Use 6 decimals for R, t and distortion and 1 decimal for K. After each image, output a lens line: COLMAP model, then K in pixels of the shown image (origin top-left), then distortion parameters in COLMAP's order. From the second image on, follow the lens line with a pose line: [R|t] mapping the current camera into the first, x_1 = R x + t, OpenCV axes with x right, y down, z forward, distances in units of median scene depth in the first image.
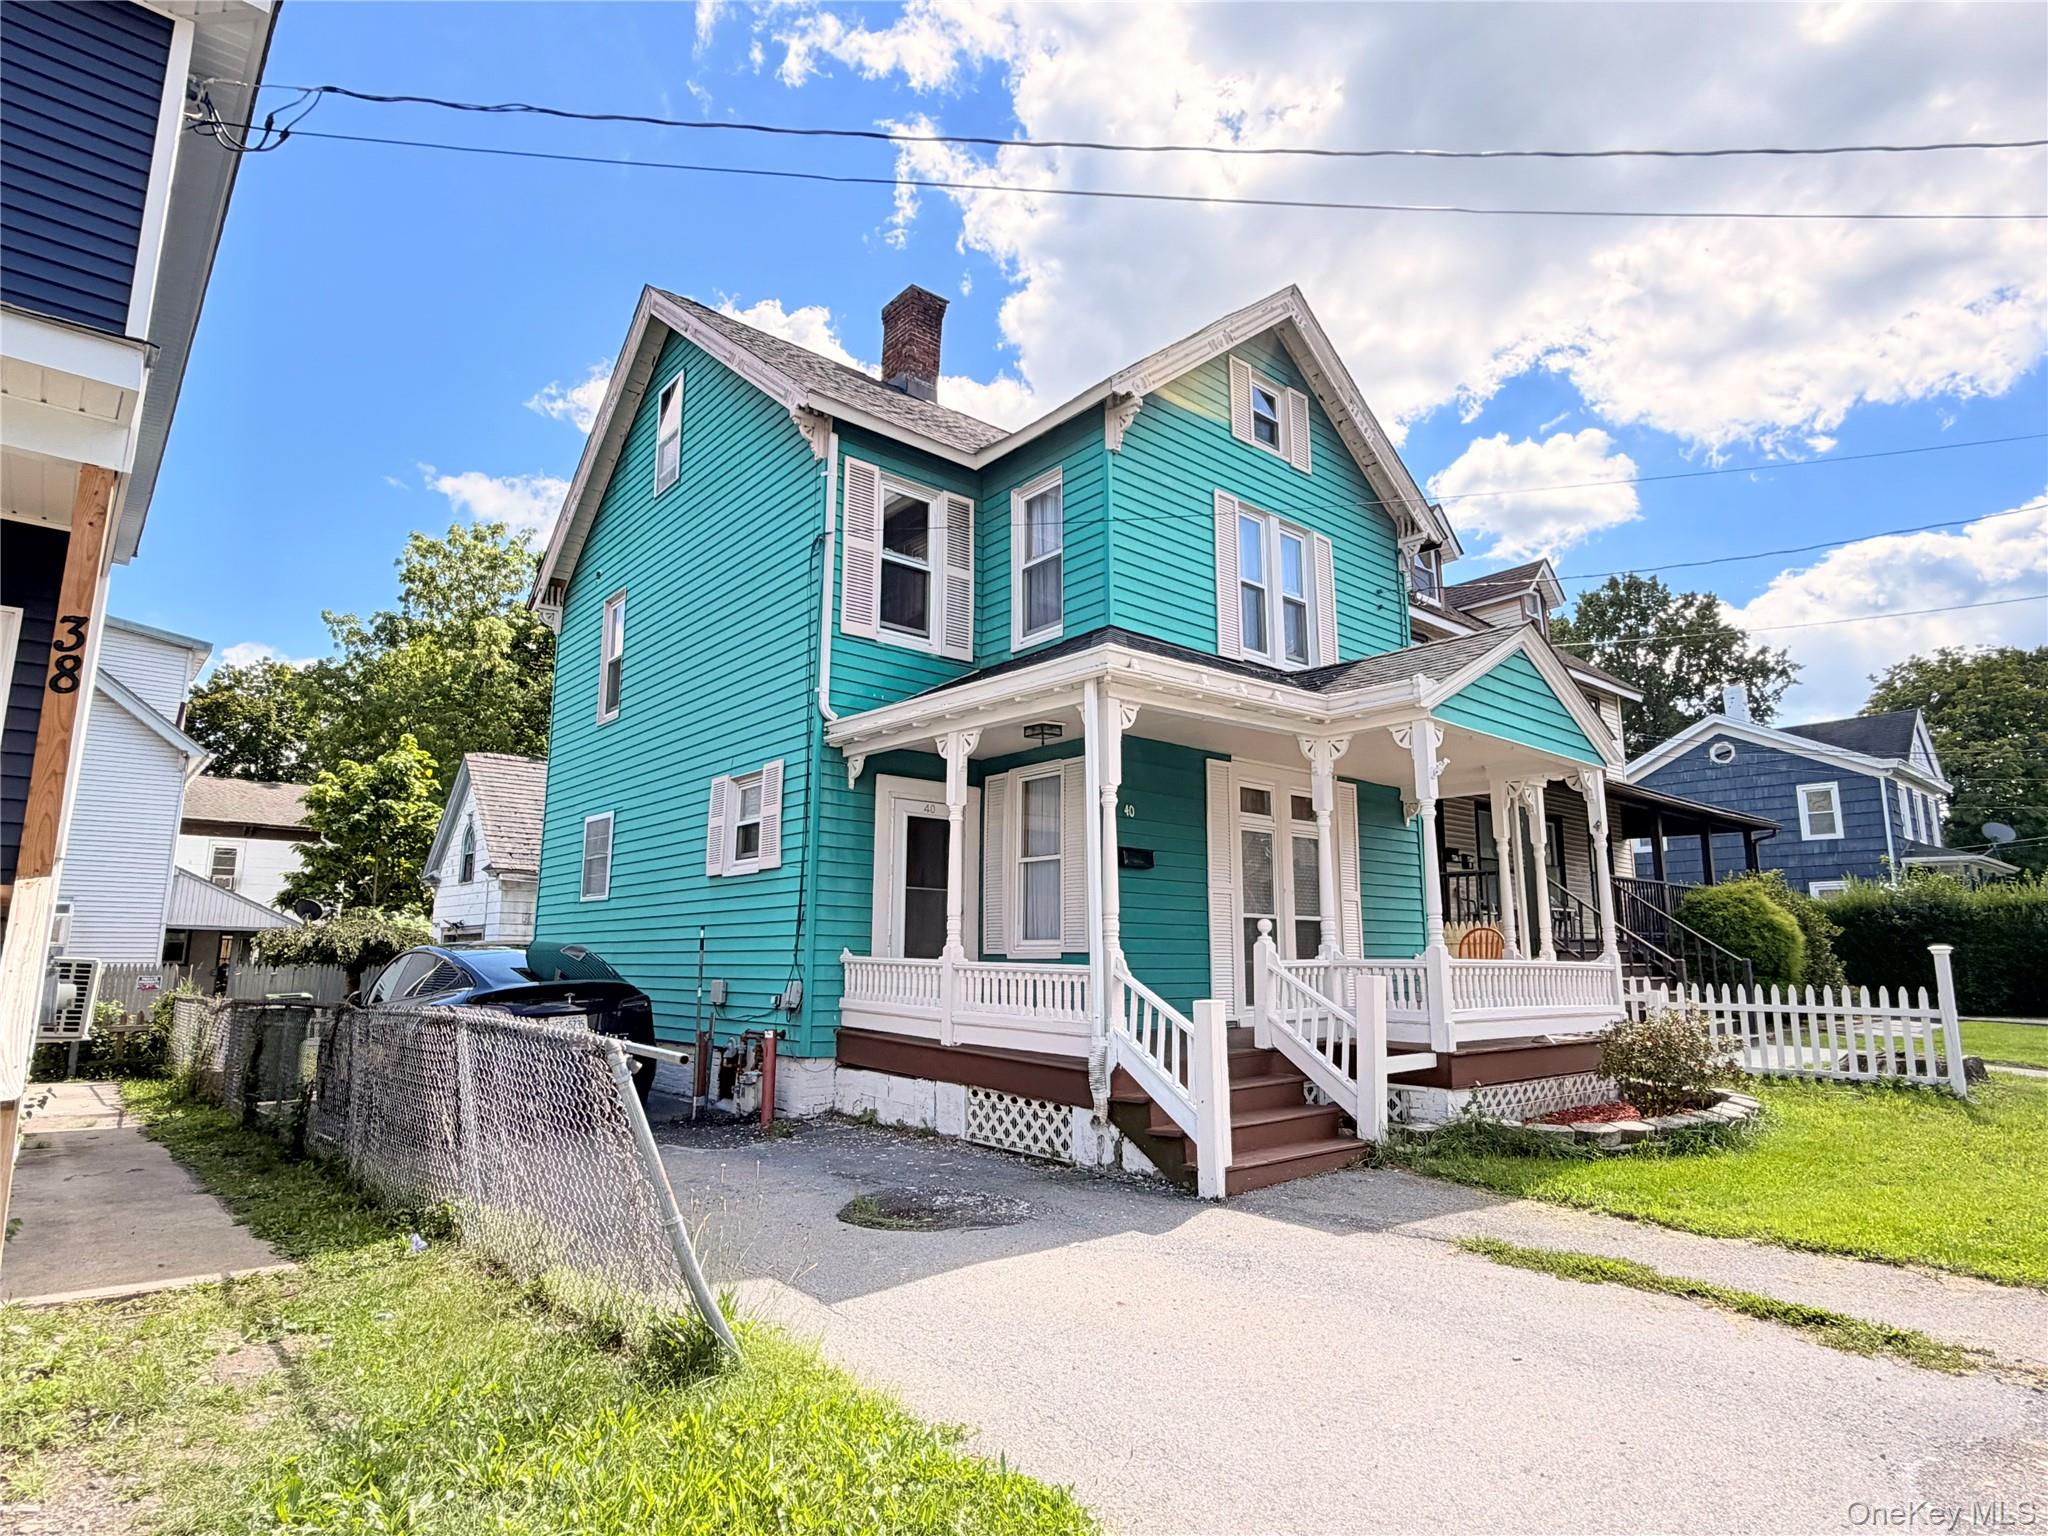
lens RADIAL K [[1116.7, 0, 1023.8], [0, 1116.7, 767.1], [0, 0, 1]] dist [0.001138, 0.000131]
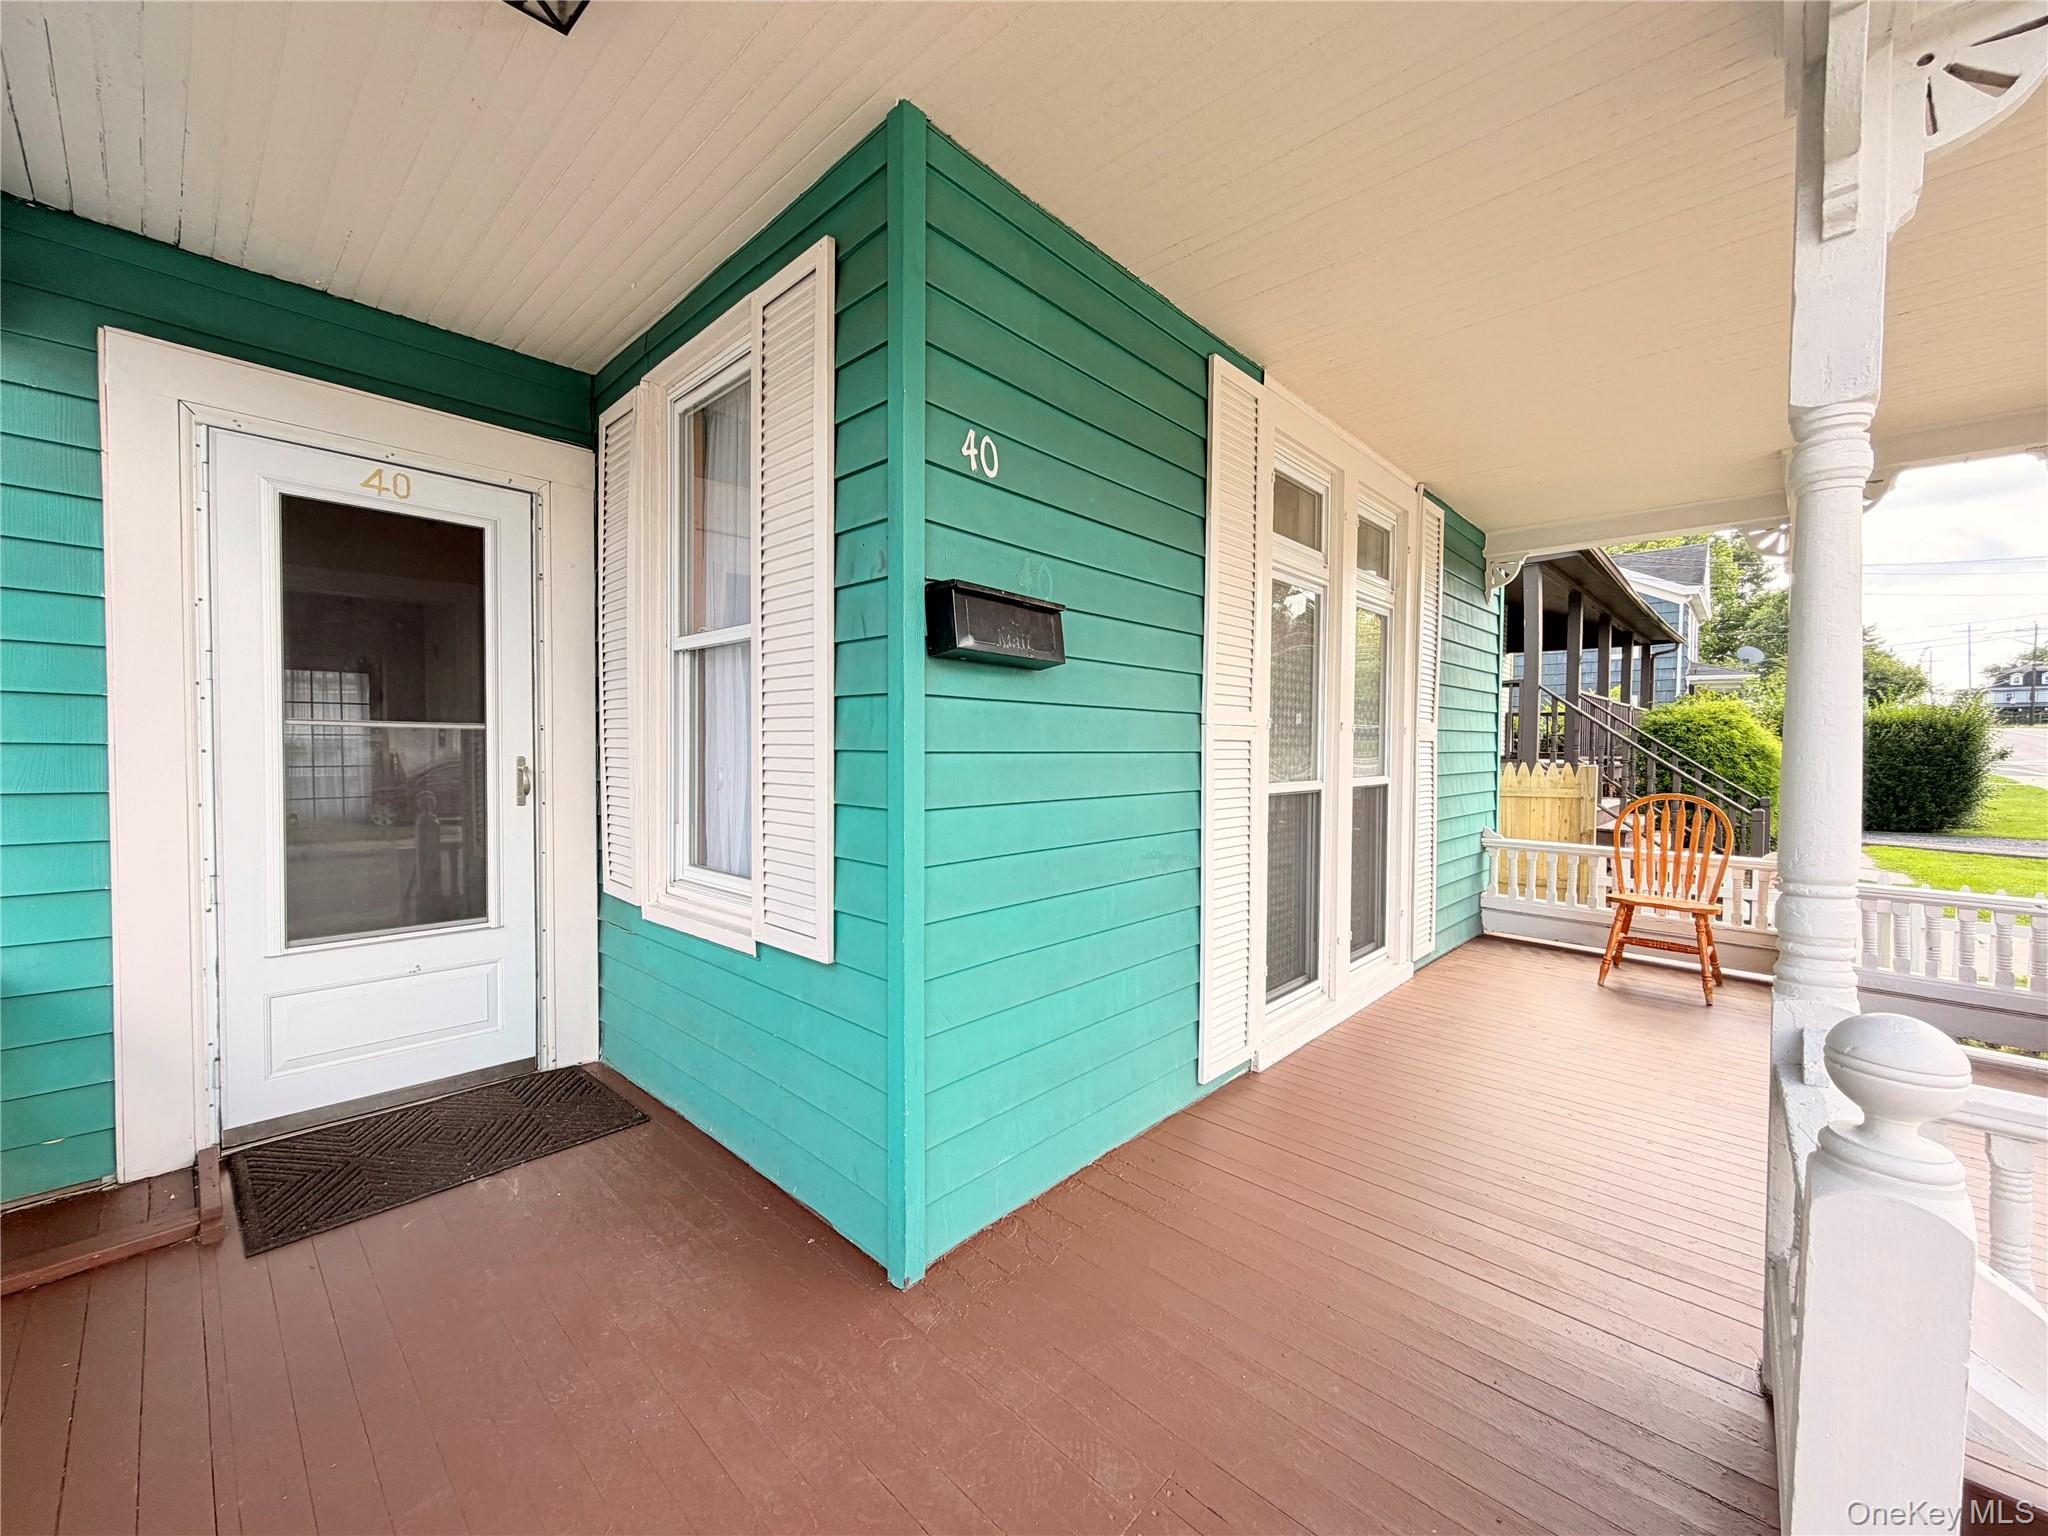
lens RADIAL K [[814.5, 0, 1025.5], [0, 814.5, 764.6], [0, 0, 1]] dist [-0.001920, -0.000225]
pose [[0.993694, -0.003621, 0.112065, 0.071625], [-0.017897, 0.981542, 0.190407, 0.065724], [-0.110686, -0.191212, 0.975288, 0.688224]]
